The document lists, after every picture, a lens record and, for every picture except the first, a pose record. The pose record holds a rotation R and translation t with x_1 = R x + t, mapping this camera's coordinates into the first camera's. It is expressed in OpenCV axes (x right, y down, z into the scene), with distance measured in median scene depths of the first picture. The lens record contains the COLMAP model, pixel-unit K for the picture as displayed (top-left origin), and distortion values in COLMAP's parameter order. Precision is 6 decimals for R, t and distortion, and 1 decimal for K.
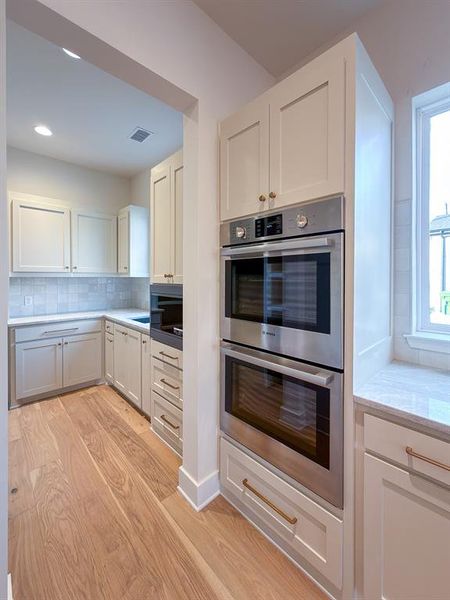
lens RADIAL K [[247.9, 0, 225.1], [0, 247.9, 280.6], [0, 0, 1]] dist [-0.000275, -0.000432]
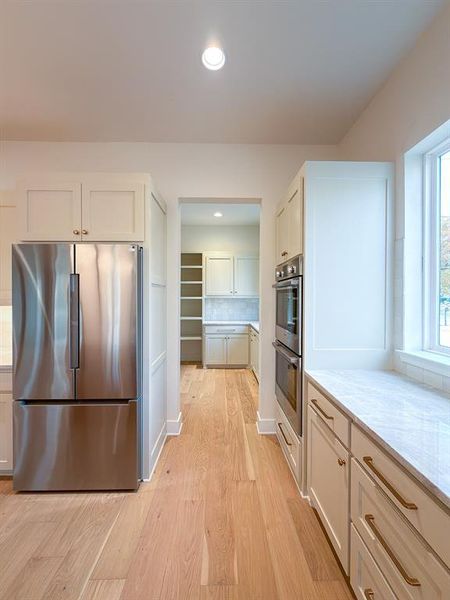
lens RADIAL K [[242.8, 0, 225.0], [0, 242.8, 300.0], [0, 0, 1]] dist [0.000104, 0.000022]
pose [[0.737470, 0.010385, -0.675300, 0.535134], [-0.007928, 0.999946, 0.006720, -0.016860], [0.675333, 0.000398, 0.737513, -0.266891]]
